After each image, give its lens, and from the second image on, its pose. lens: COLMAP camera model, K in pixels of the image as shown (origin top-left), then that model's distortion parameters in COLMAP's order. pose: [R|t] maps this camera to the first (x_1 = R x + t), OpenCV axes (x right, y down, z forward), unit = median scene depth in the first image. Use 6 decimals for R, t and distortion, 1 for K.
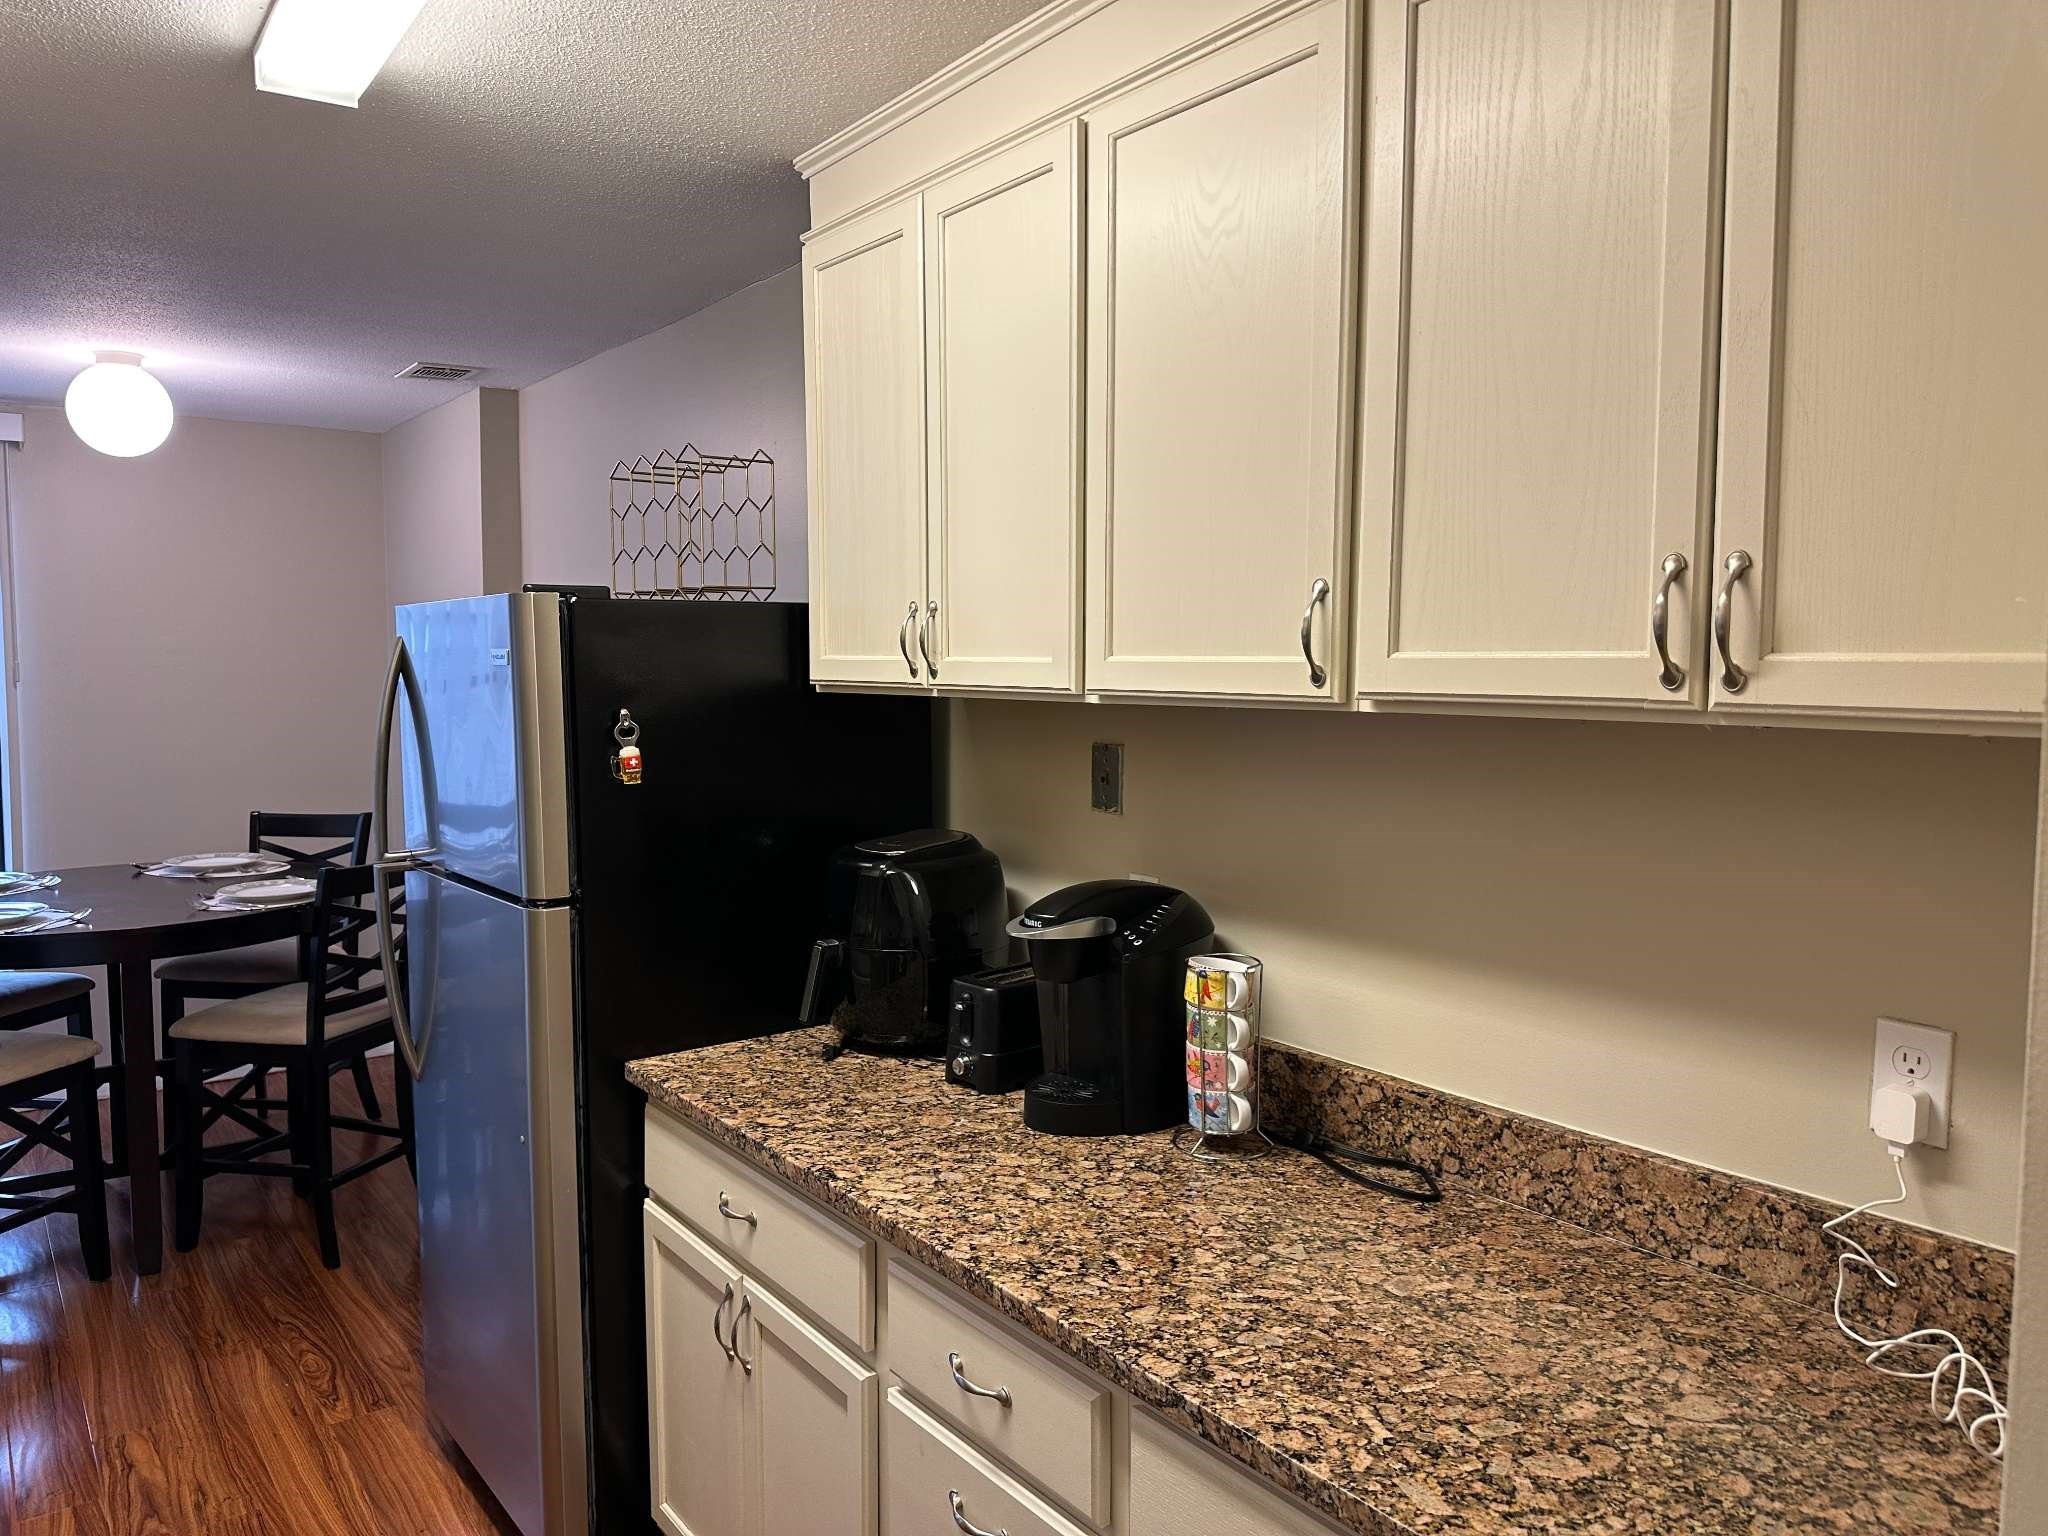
lens RADIAL K [[1449.9, 0, 1008.6], [0, 1449.9, 758.7], [0, 0, 1]] dist [0.042759, -0.043777]
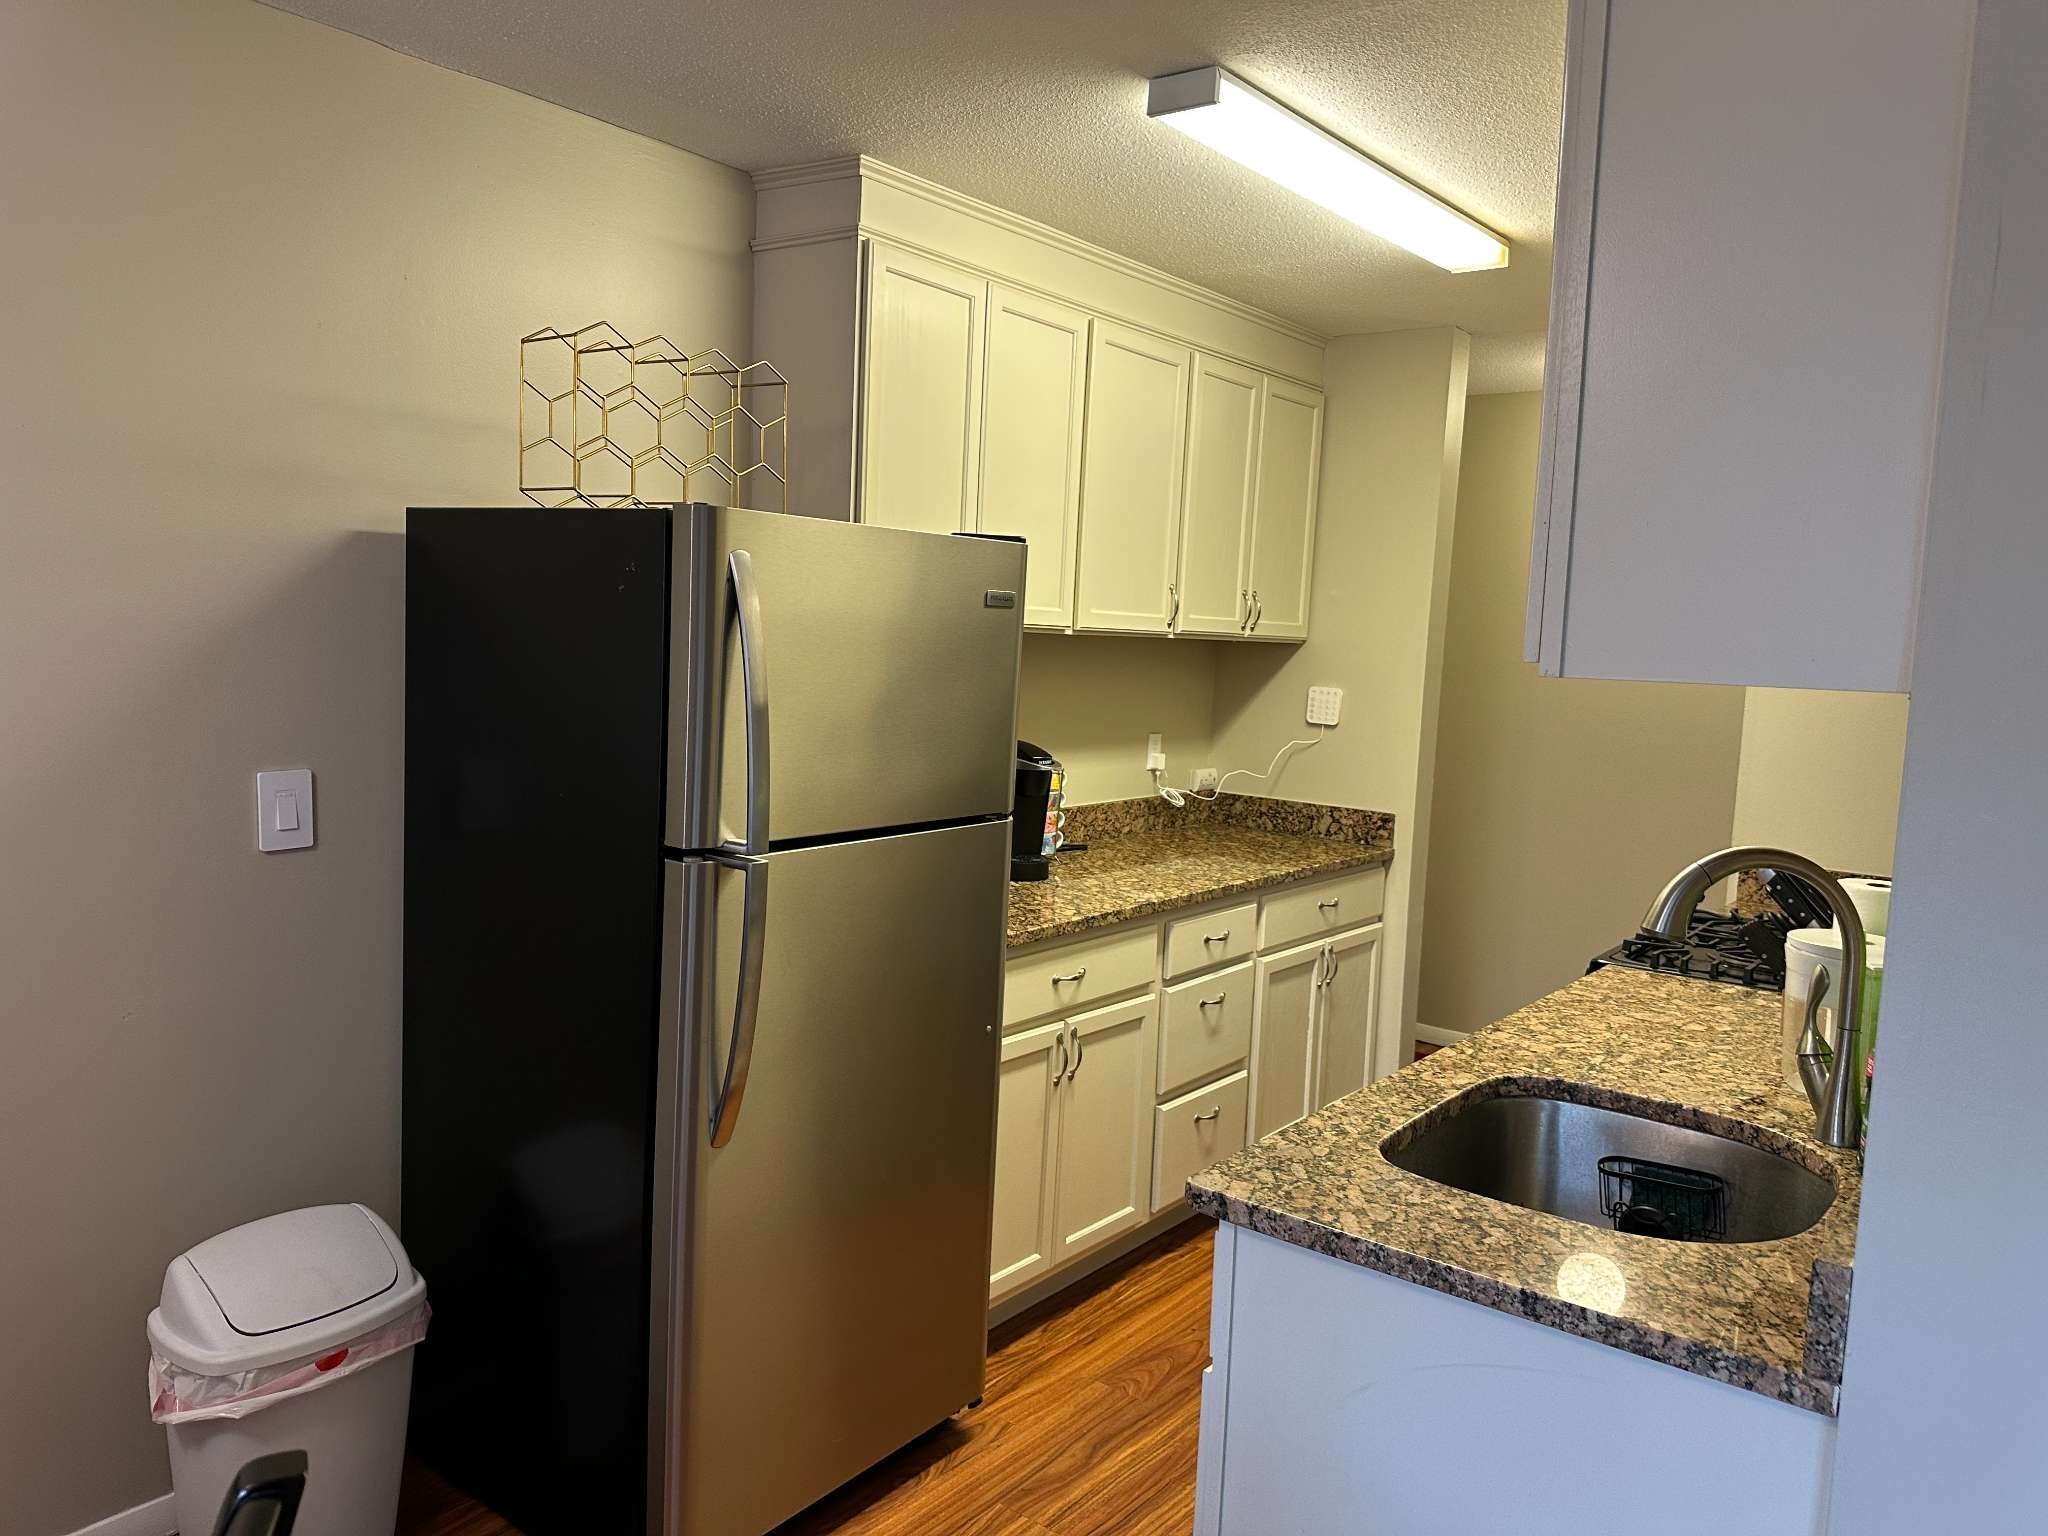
lens RADIAL K [[1449.9, 0, 1001.7], [0, 1449.9, 777.8], [0, 0, 1]] dist [0.042759, -0.043777]
pose [[-0.264482, -0.113182, 0.957726, -0.847277], [0.016882, 0.992394, 0.121941, -0.041329], [-0.964243, 0.048419, -0.260560, 0.779106]]
